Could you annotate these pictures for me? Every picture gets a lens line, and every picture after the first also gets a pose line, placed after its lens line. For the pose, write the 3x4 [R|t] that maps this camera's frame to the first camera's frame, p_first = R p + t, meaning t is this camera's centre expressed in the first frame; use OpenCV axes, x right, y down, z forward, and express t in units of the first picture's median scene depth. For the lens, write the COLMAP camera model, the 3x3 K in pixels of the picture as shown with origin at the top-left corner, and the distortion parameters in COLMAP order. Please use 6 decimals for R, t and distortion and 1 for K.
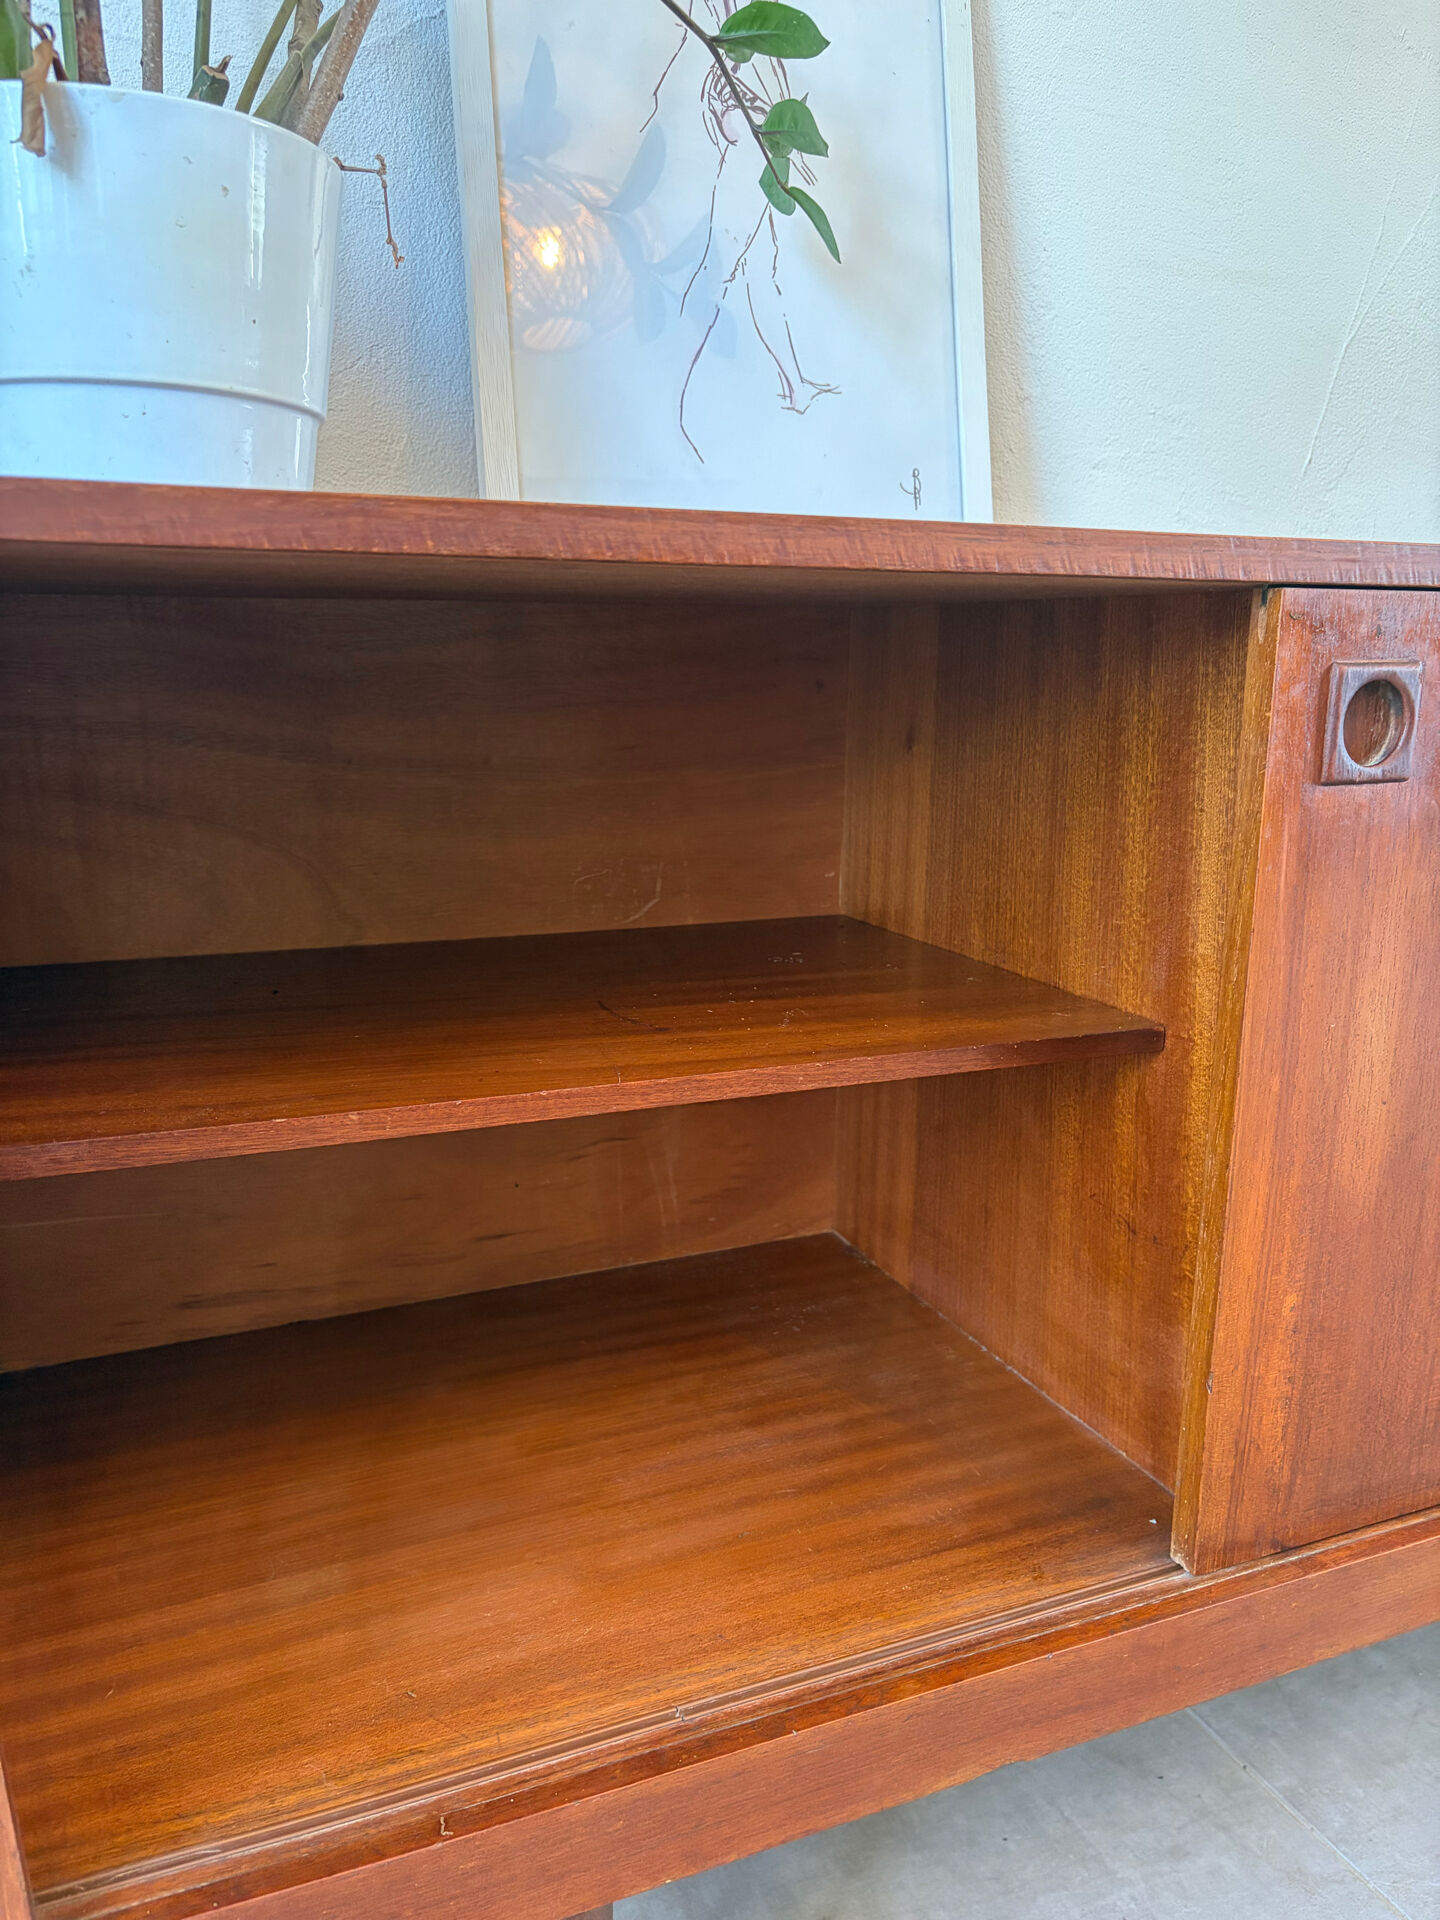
lens RADIAL K [[1467.7, 0, 715.5], [0, 1467.7, 968.4], [0, 0, 1]] dist [0.047265, -0.059637]
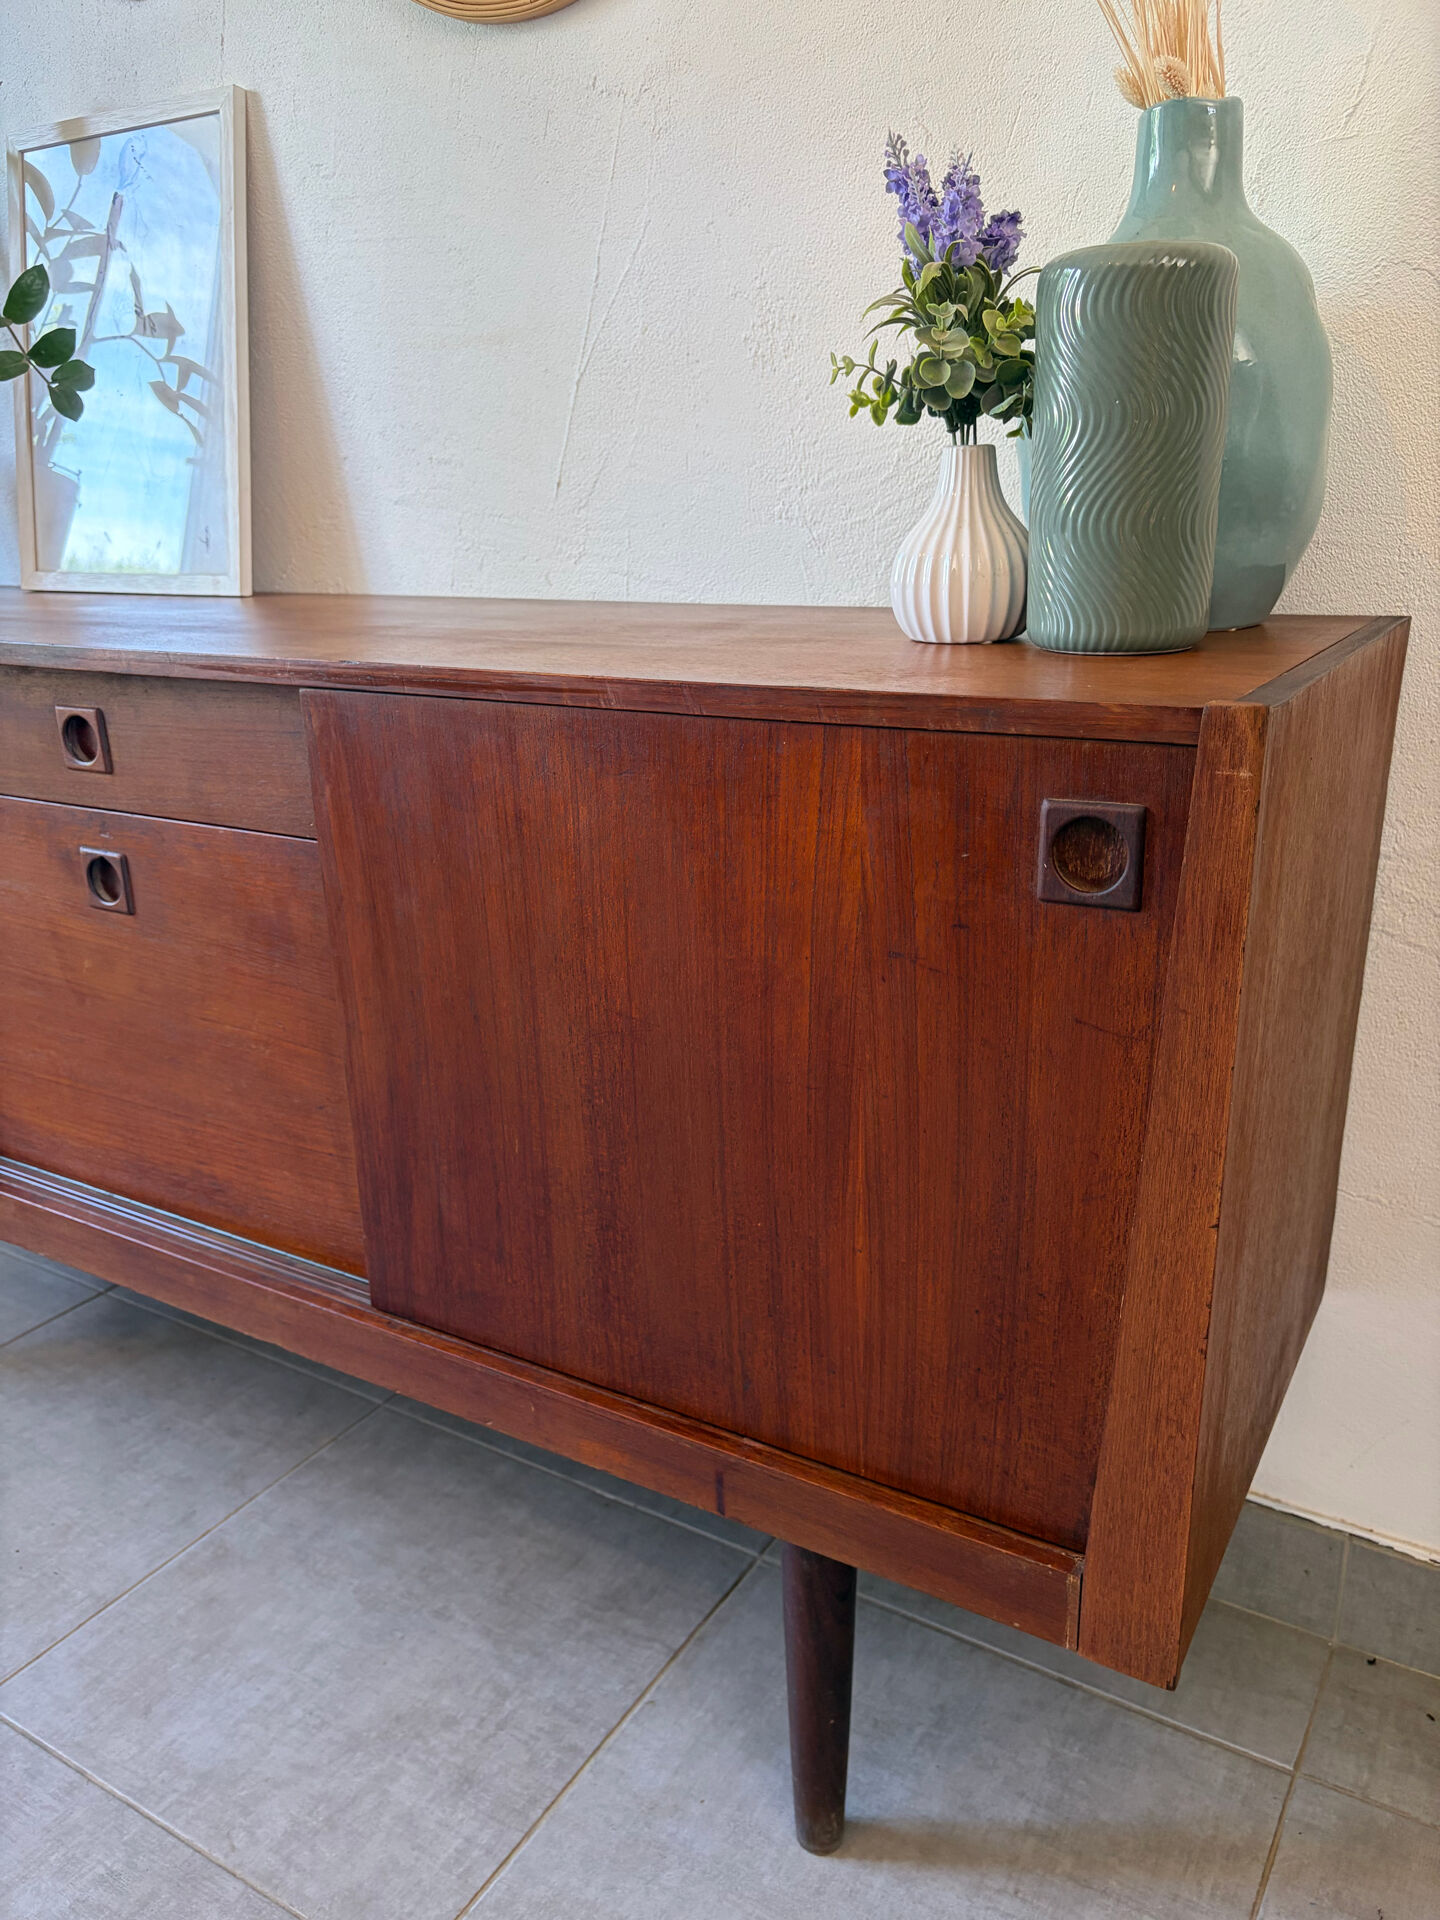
lens RADIAL K [[1467.7, 0, 725.2], [0, 1467.7, 976.8], [0, 0, 1]] dist [0.047265, -0.059637]
pose [[0.575451, 0.239135, -0.782094, 2.203231], [-0.146333, 0.970971, 0.189217, -0.308356], [0.804638, 0.005561, 0.593740, 0.630323]]
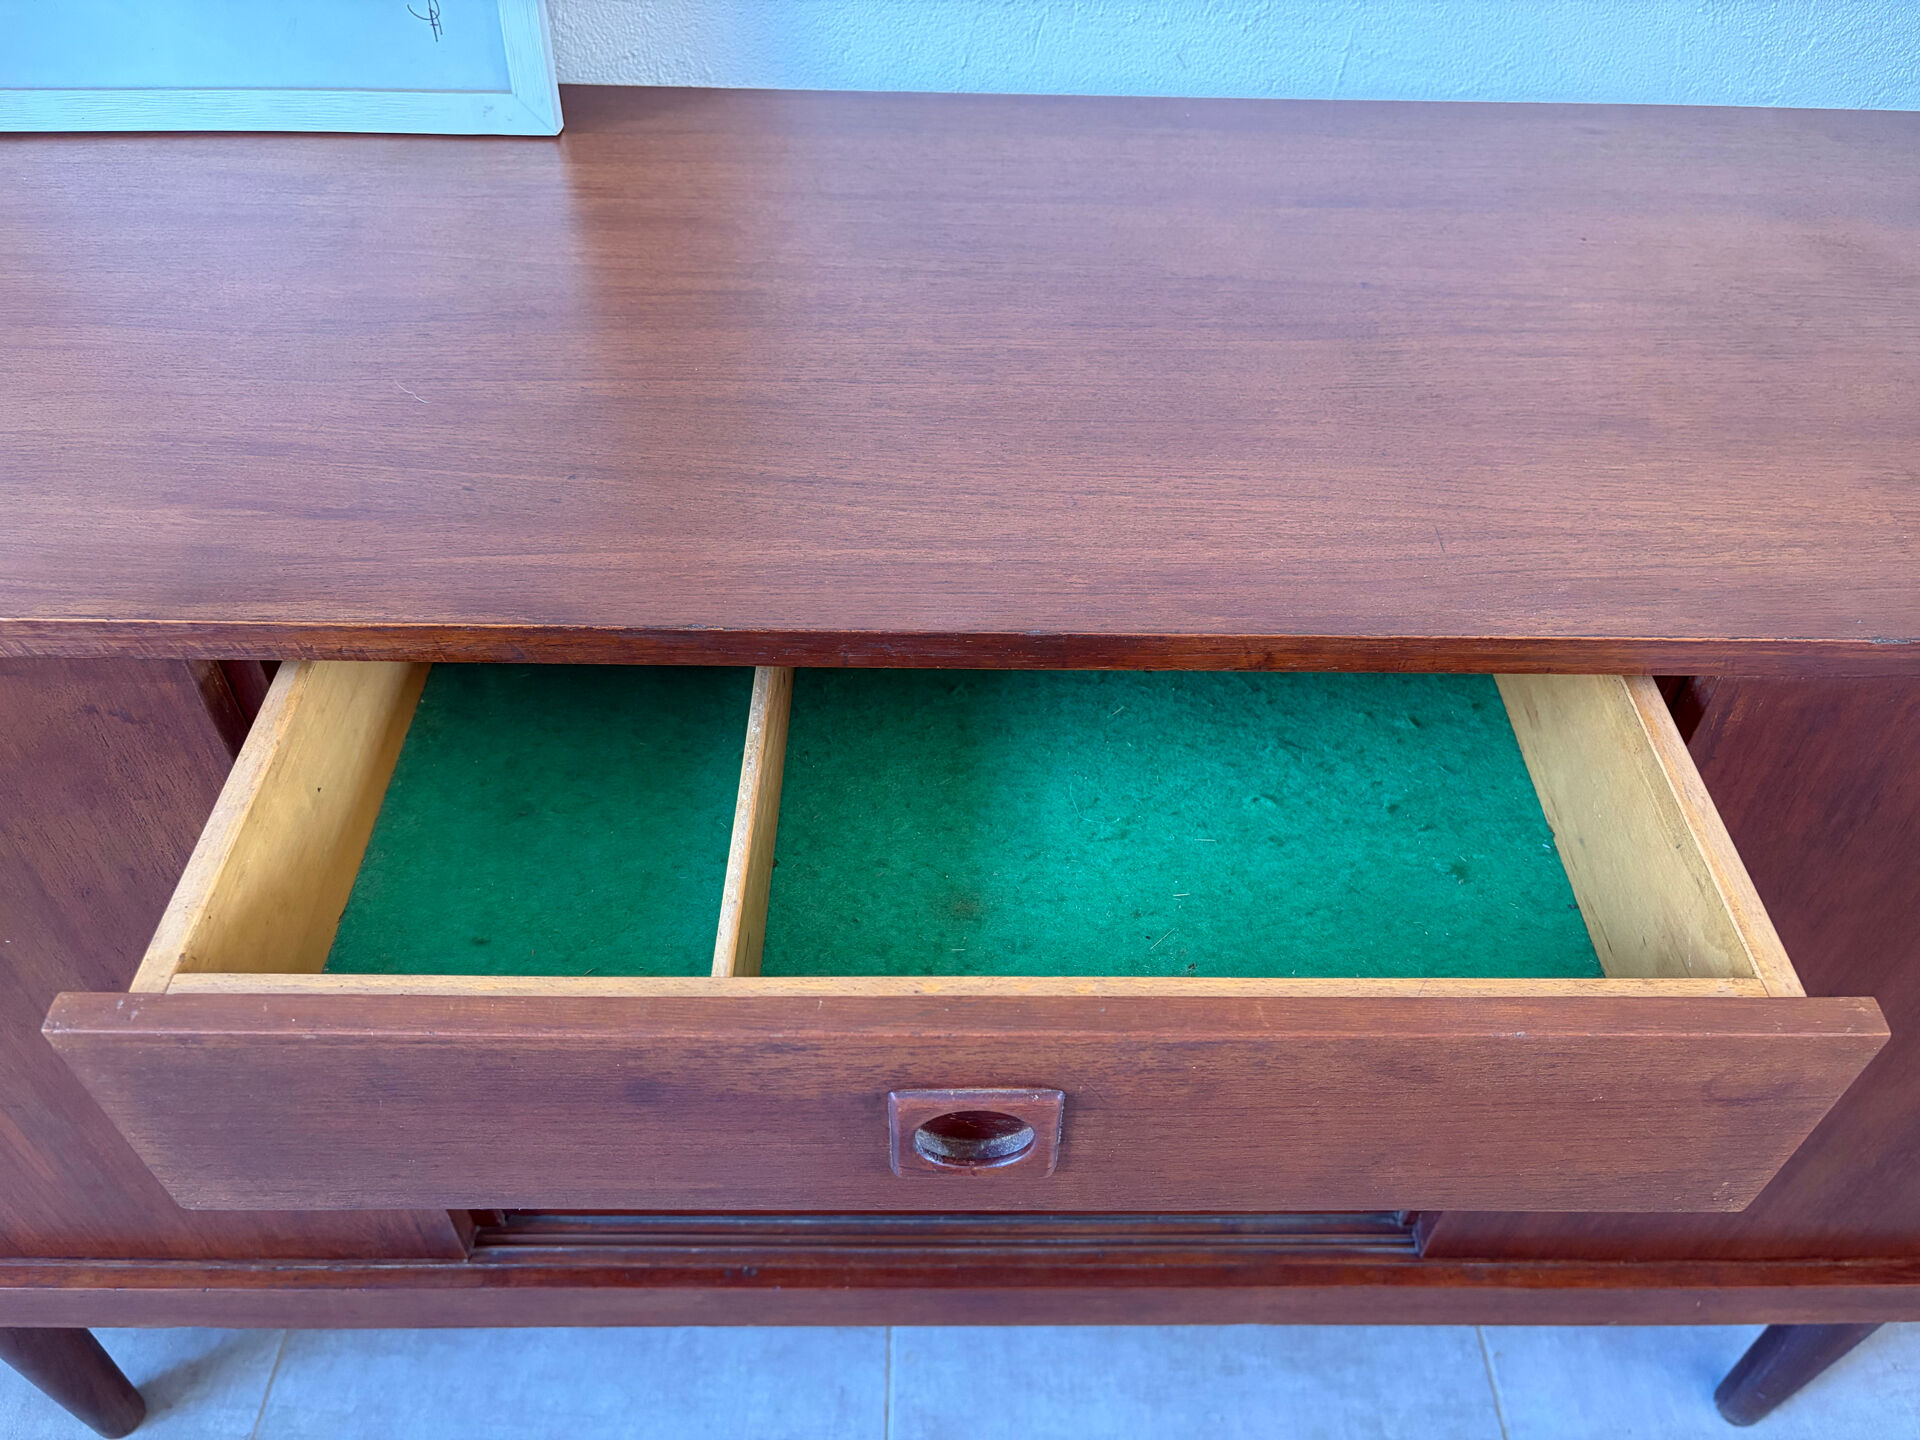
lens RADIAL K [[1467.7, 0, 975.5], [0, 1467.7, 727.2], [0, 0, 1]] dist [0.047265, -0.059637]
pose [[0.920437, 0.285876, -0.266590, 0.854917], [-0.098637, 0.829801, 0.549273, -0.571786], [0.378241, -0.479275, 0.791978, 0.402833]]
